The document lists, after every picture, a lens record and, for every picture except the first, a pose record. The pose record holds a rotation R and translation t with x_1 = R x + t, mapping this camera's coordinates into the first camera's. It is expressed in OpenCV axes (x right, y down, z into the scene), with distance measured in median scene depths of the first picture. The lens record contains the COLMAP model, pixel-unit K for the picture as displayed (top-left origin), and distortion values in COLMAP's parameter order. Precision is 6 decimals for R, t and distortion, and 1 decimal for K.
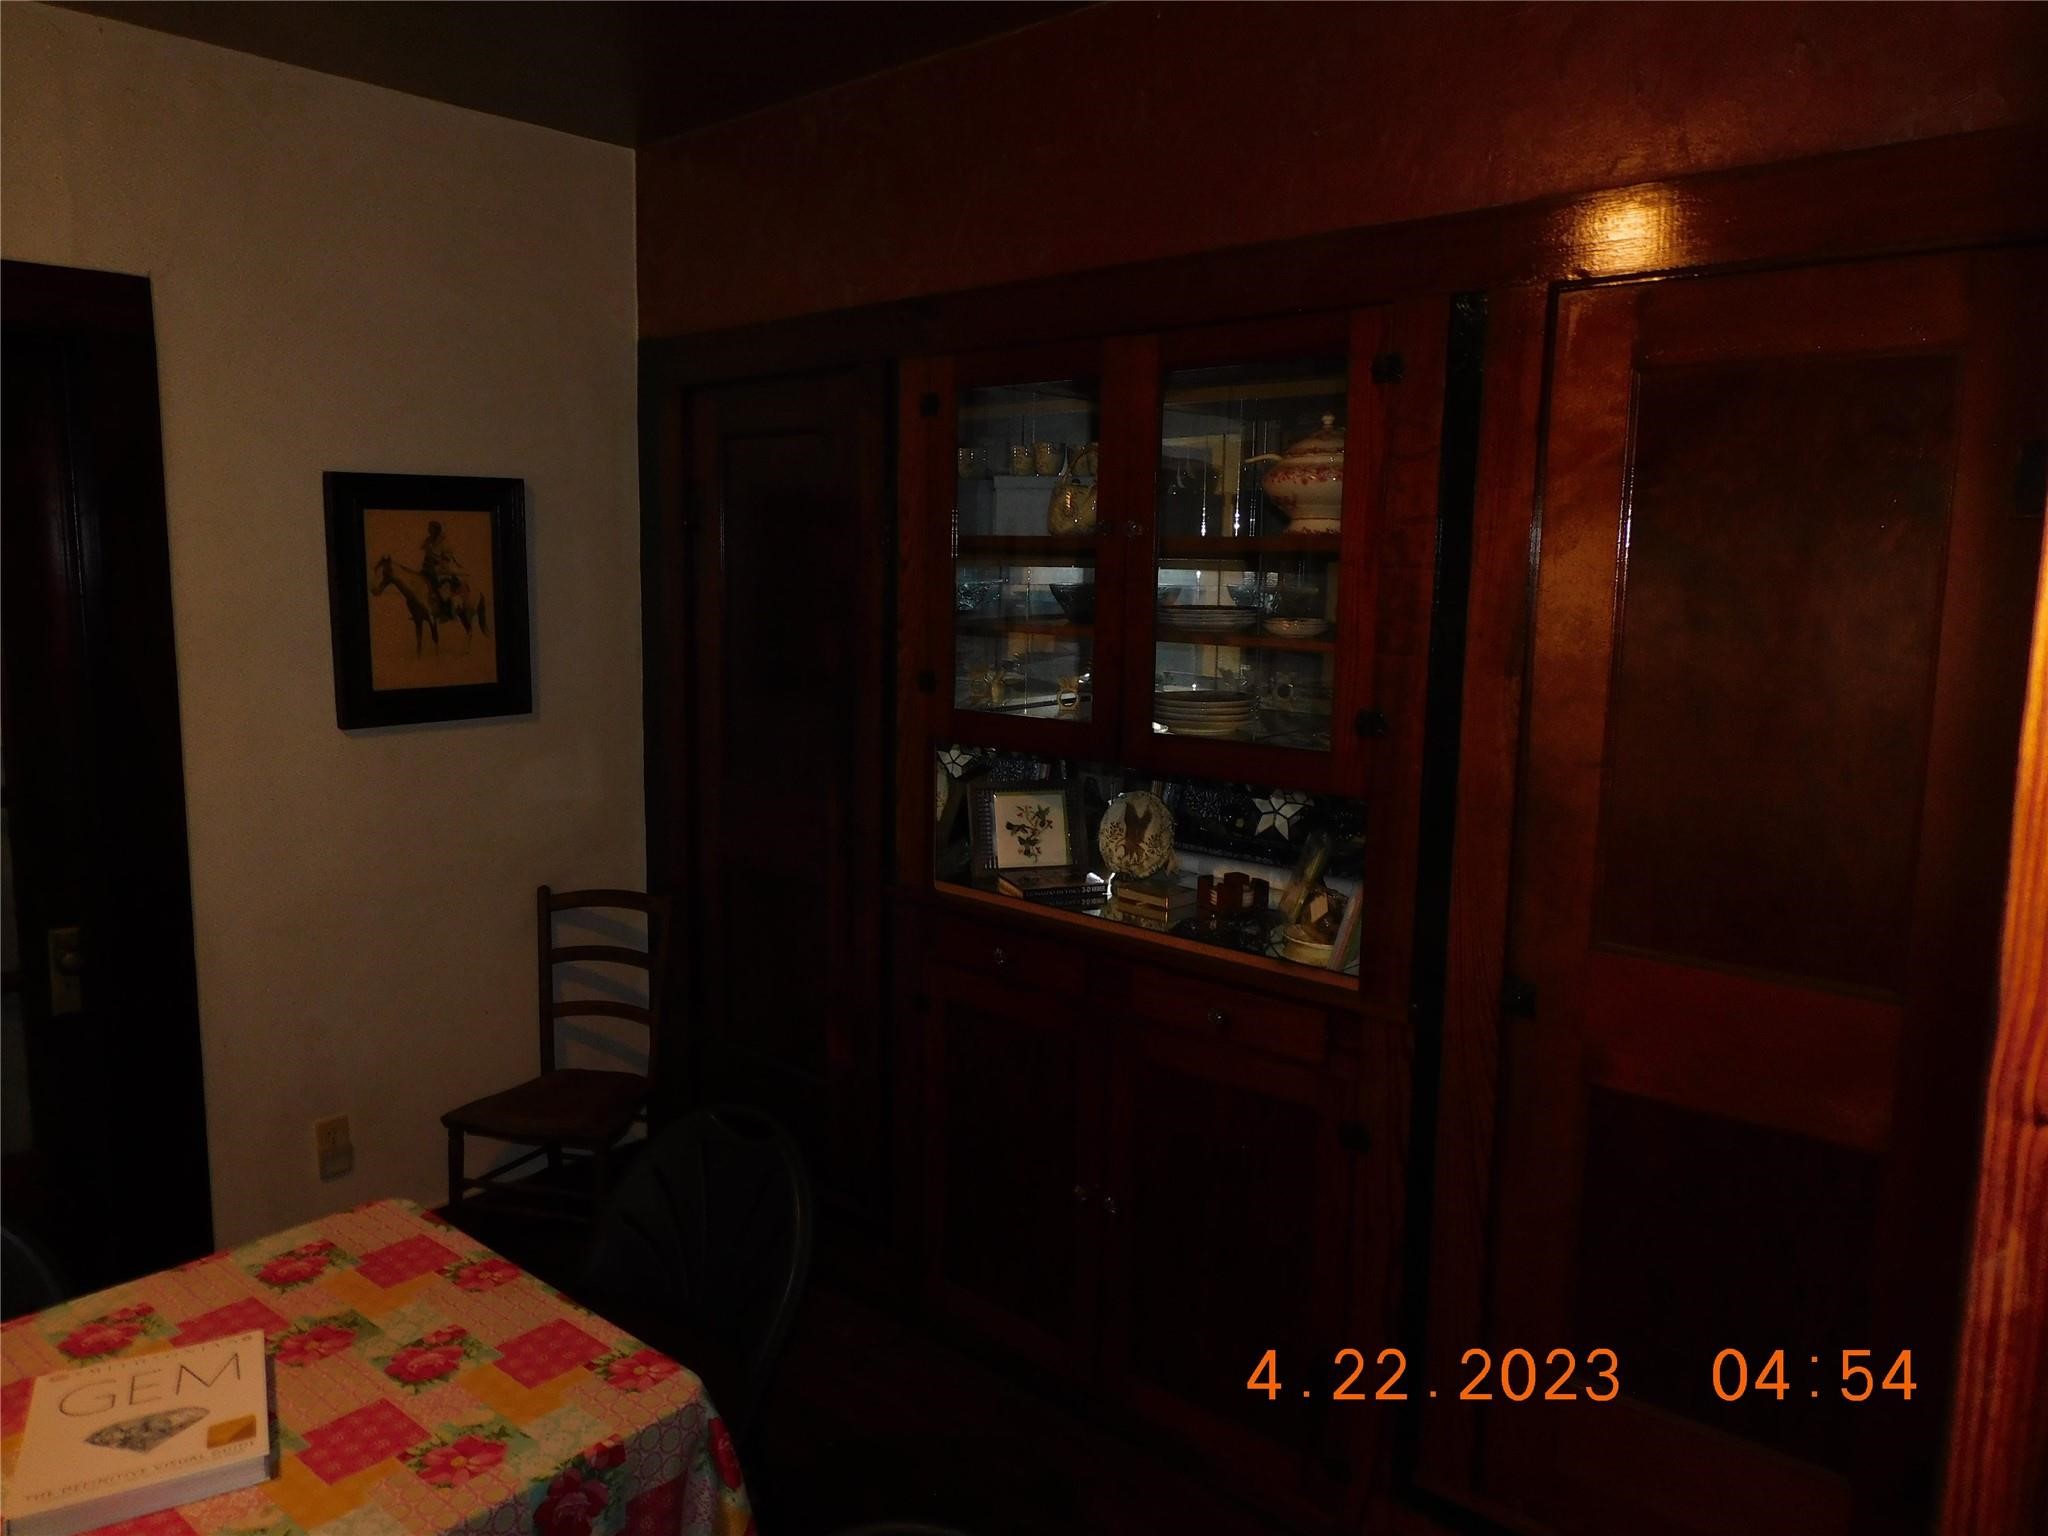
lens RADIAL K [[1467.1, 0, 984.3], [0, 1467.1, 769.1], [0, 0, 1]] dist [-0.005924, 0.005456]
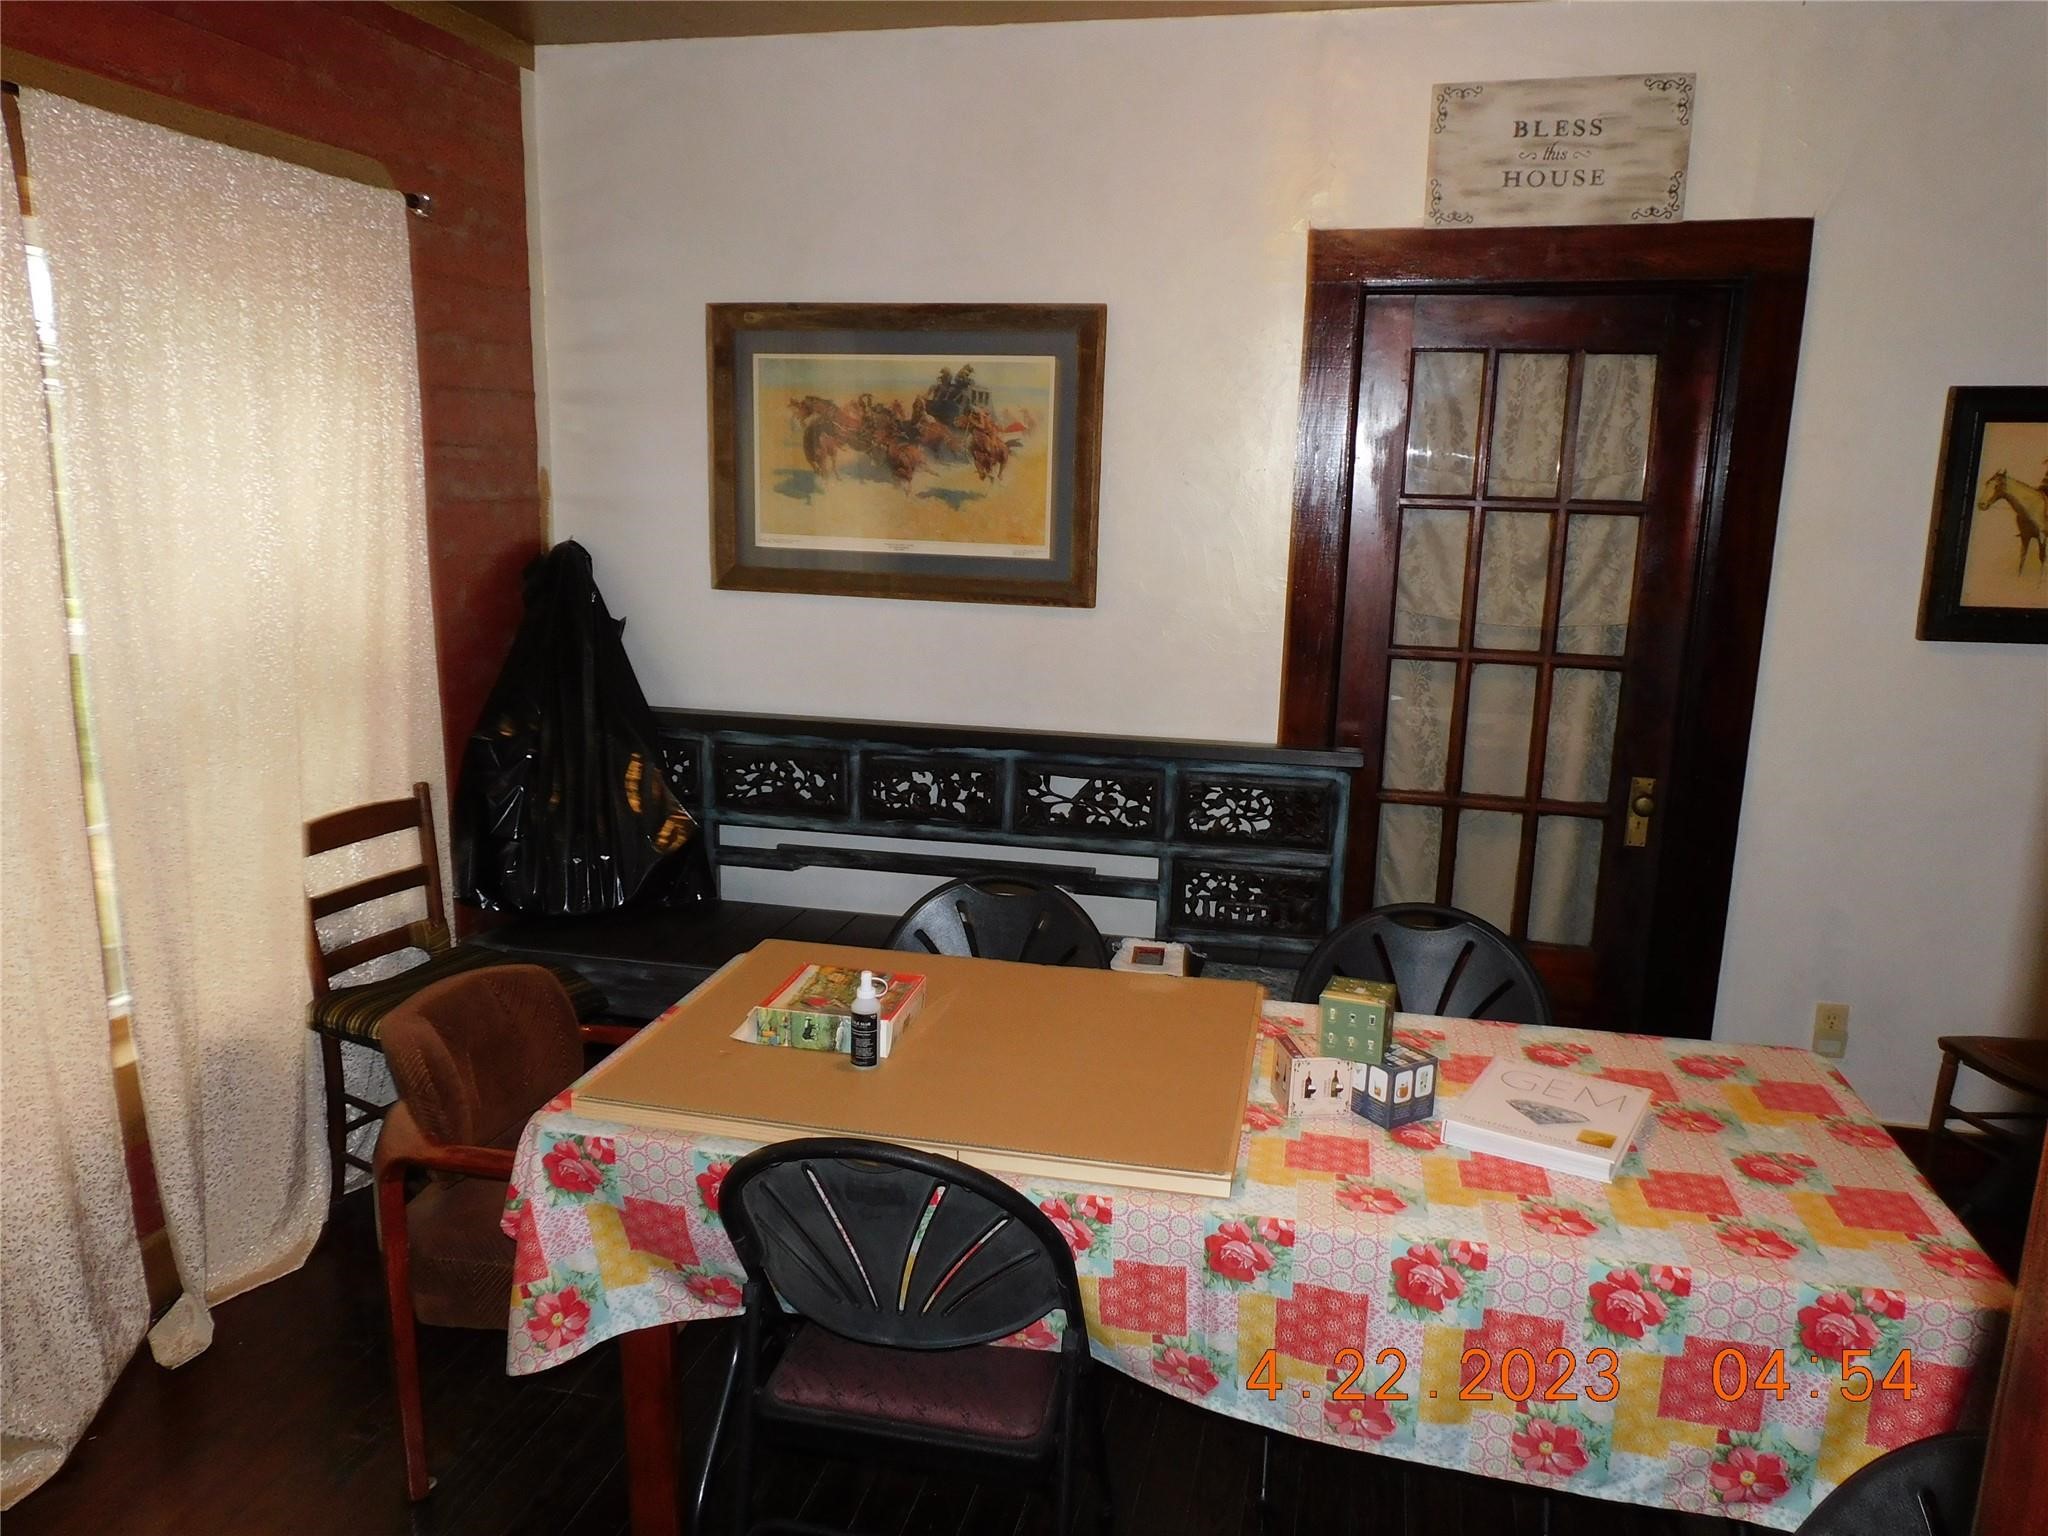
lens RADIAL K [[1467.1, 0, 1032.8], [0, 1467.1, 767.4], [0, 0, 1]] dist [-0.005924, 0.005456]
pose [[0.490921, 0.173011, -0.853852, 0.164224], [-0.140283, 0.982992, 0.118522, 0.028892], [0.859836, 0.061596, 0.506842, -0.047002]]
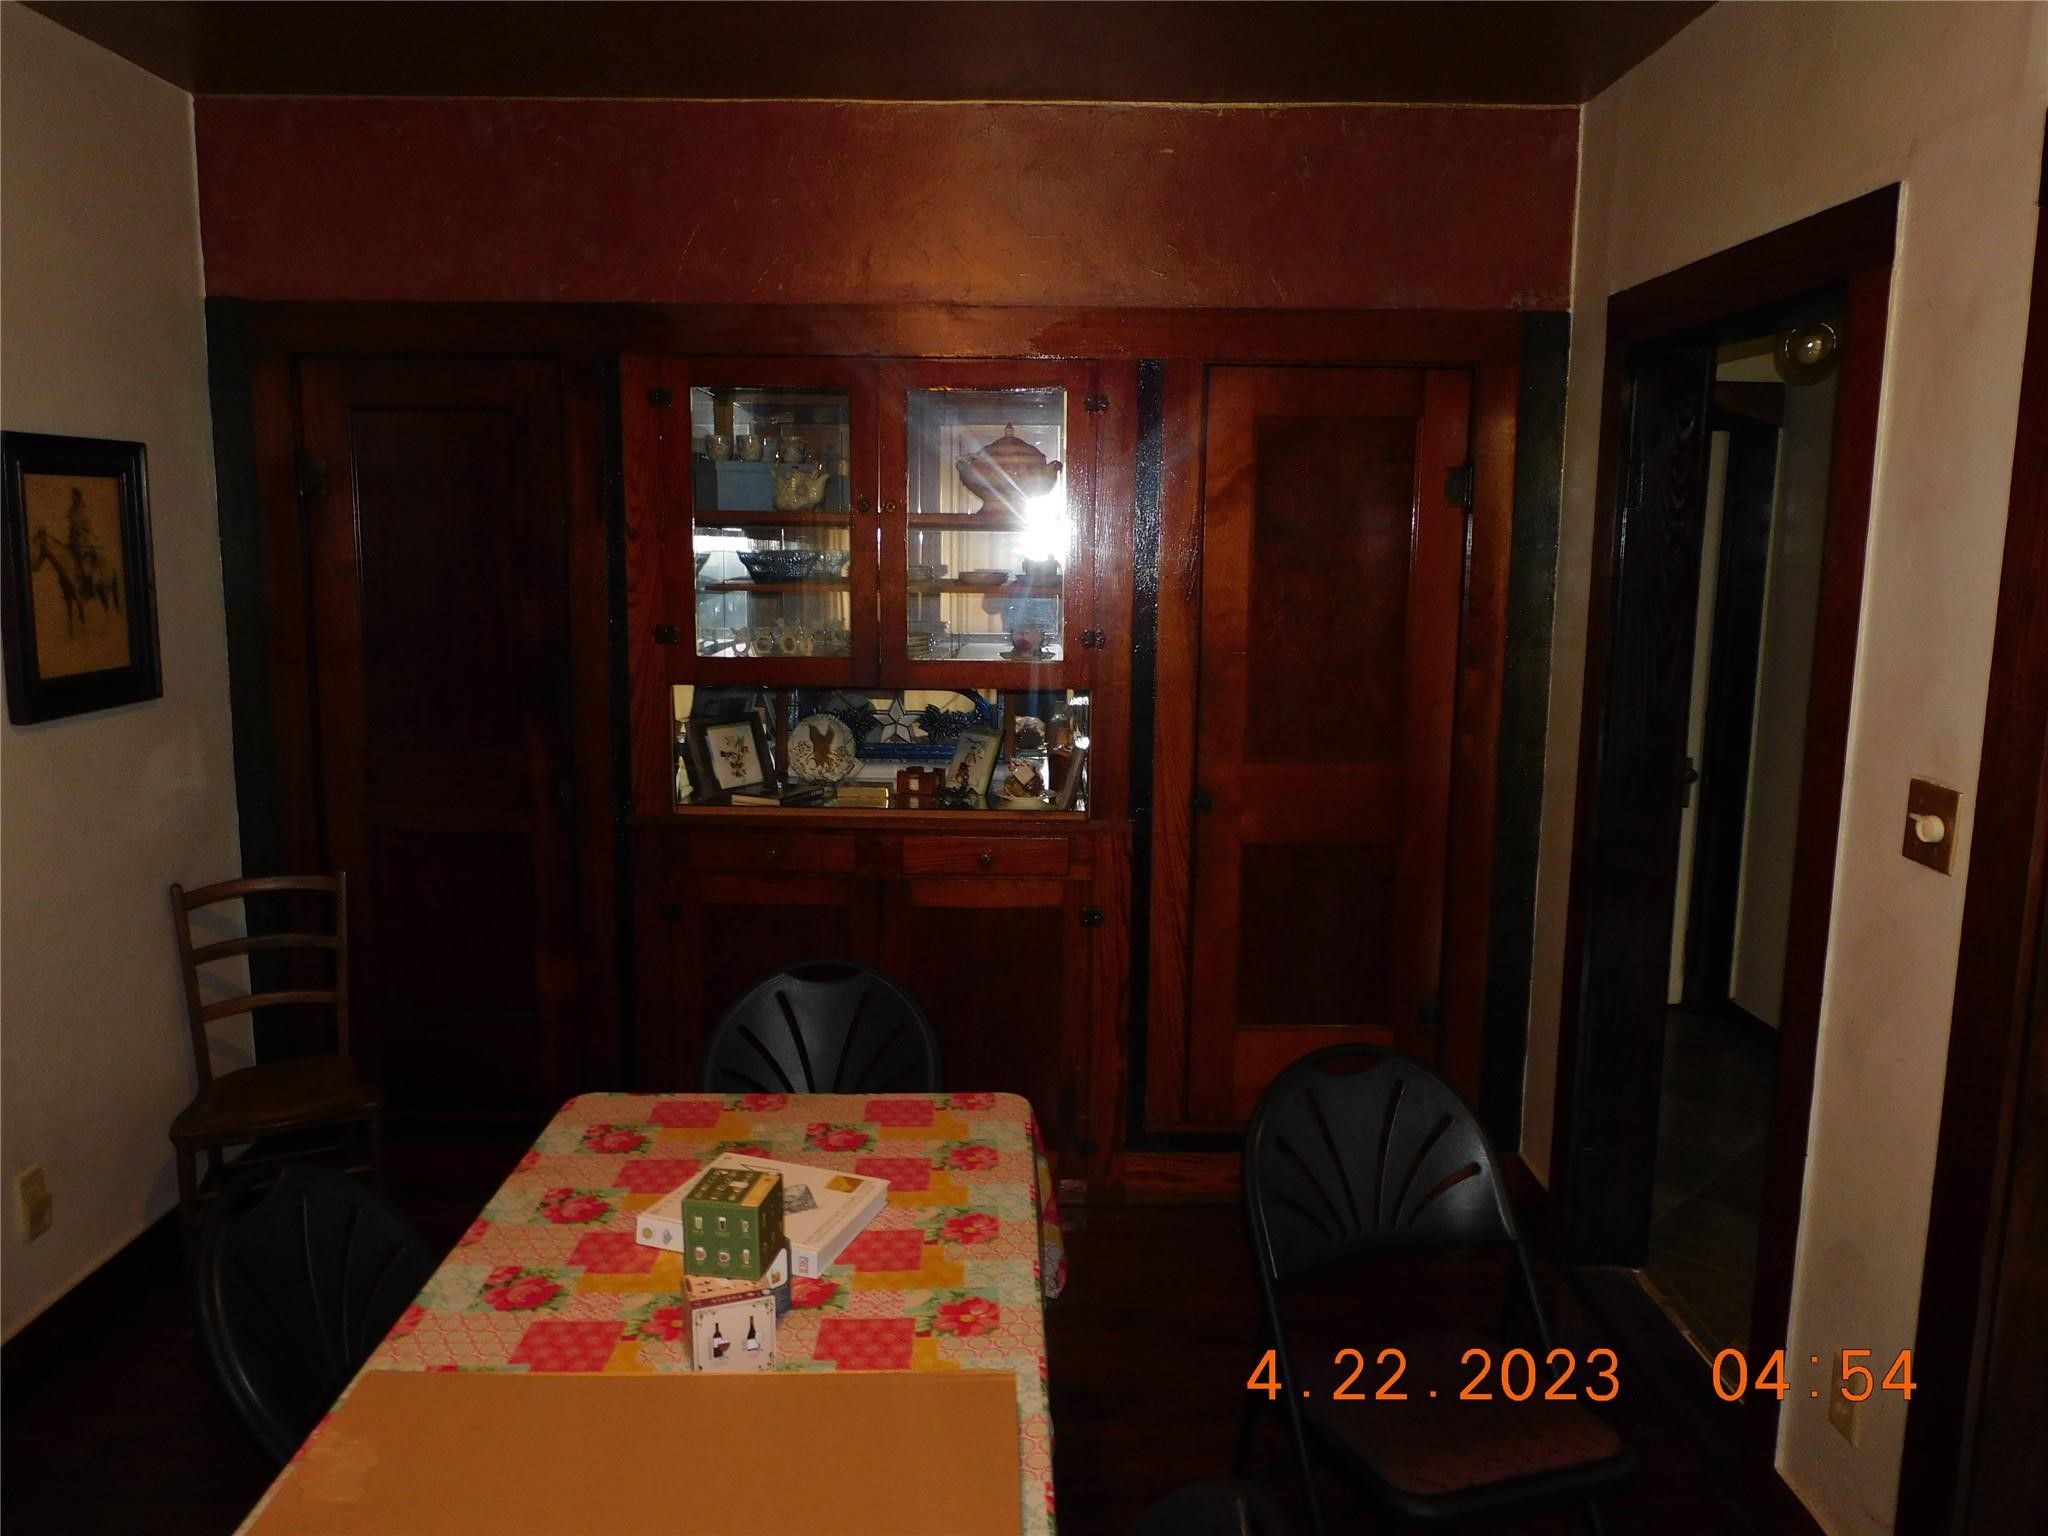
lens RADIAL K [[1467.1, 0, 1024.5], [0, 1467.1, 774.9], [0, 0, 1]] dist [-0.005924, 0.005456]
pose [[0.734353, -0.110574, 0.669701, -0.671858], [0.098459, 0.993560, 0.056082, 0.014187], [-0.671589, 0.024755, 0.740510, -0.054795]]
